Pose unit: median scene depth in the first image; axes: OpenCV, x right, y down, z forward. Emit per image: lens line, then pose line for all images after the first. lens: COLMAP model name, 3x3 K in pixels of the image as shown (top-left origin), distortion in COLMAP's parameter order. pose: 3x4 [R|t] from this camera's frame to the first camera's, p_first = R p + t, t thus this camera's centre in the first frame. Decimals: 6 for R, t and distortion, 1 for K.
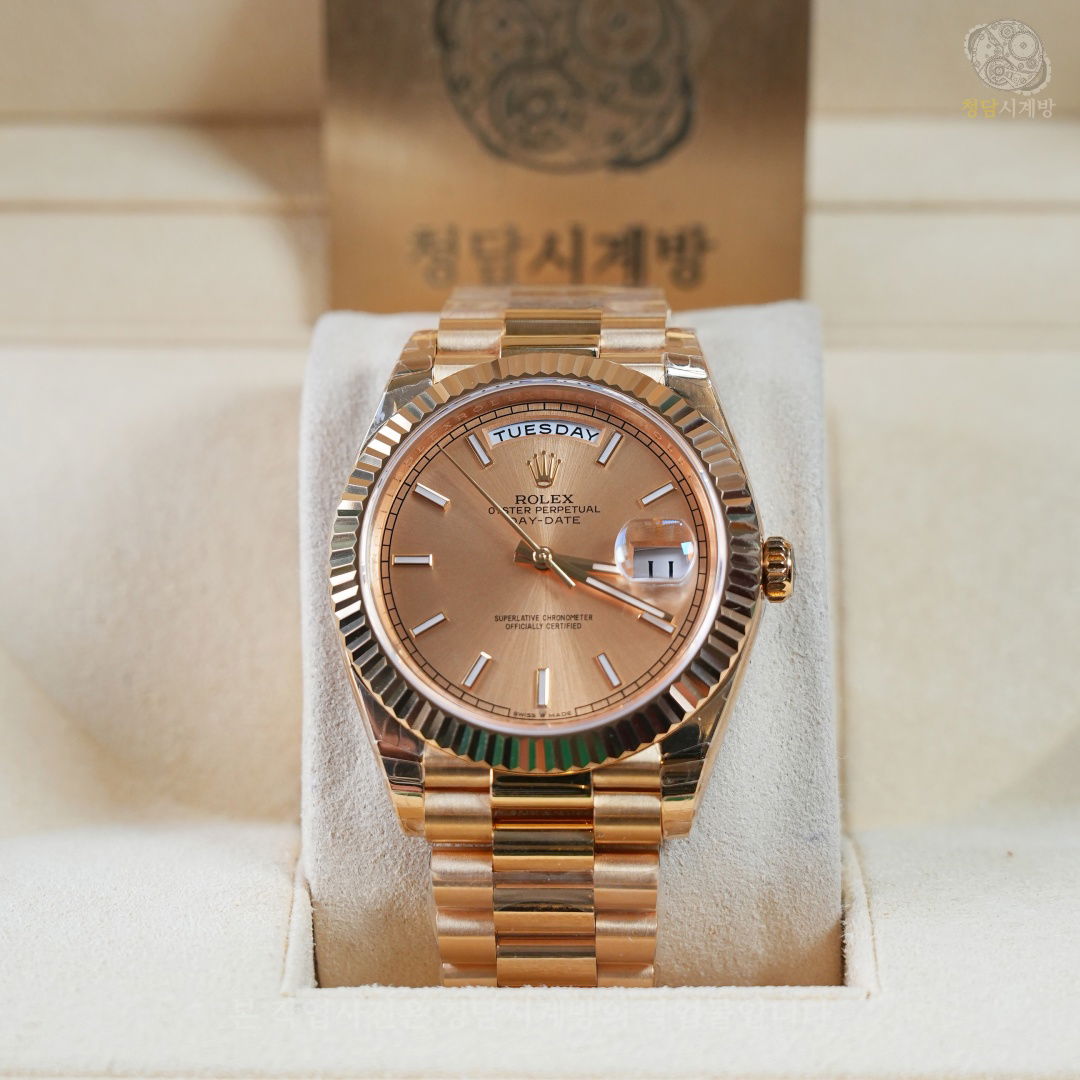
lens RADIAL K [[4251.2, 0, 540.0], [0, 4251.2, 540.0], [0, 0, 1]] dist [0.370762, 0.475489]
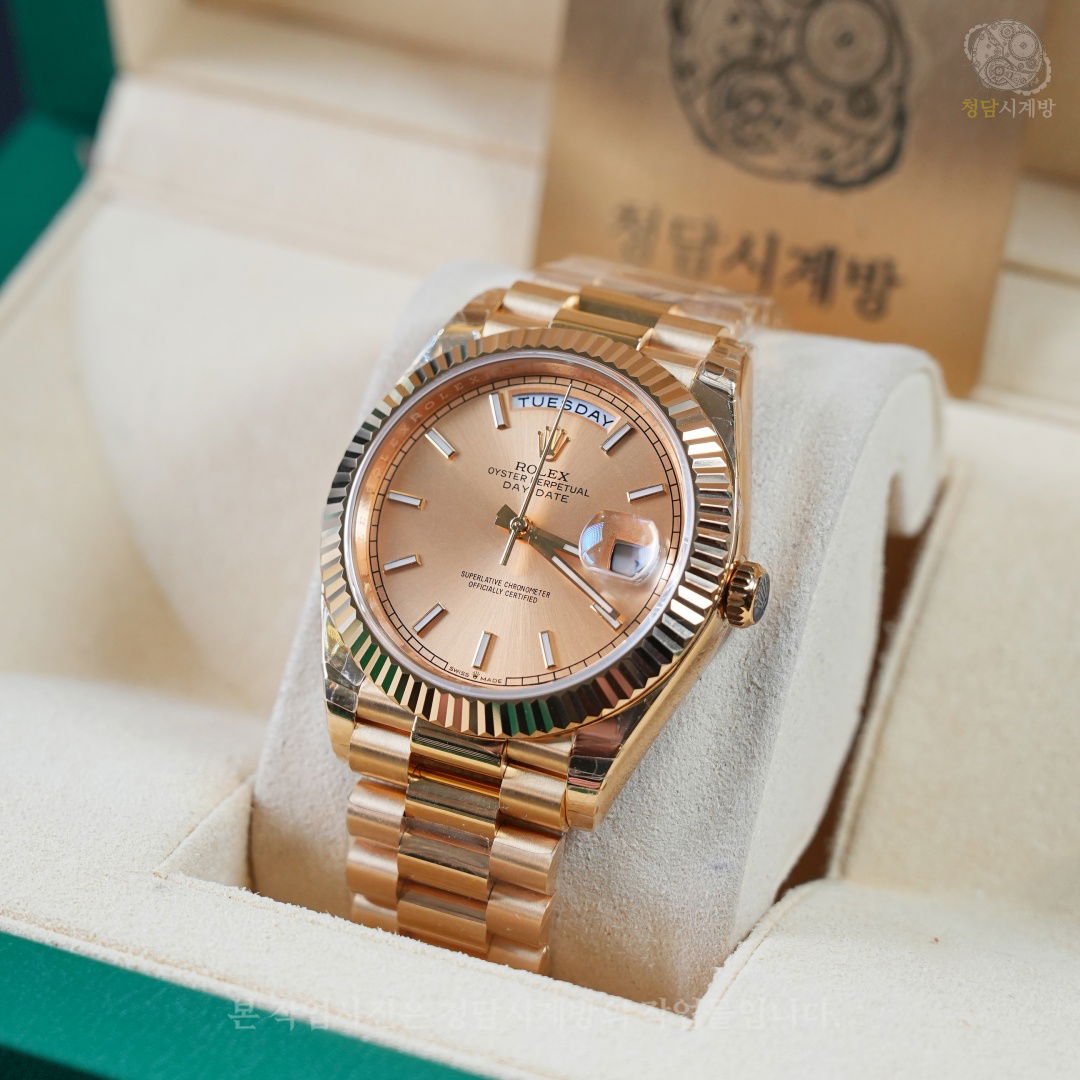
lens RADIAL K [[4251.2, 0, 540.0], [0, 4251.2, 540.0], [0, 0, 1]] dist [0.370762, 0.475489]
pose [[0.927793, 0.235440, -0.289426, 0.292731], [-0.236610, 0.971095, 0.031474, -0.025147], [0.288471, 0.039280, 0.956683, 0.036627]]
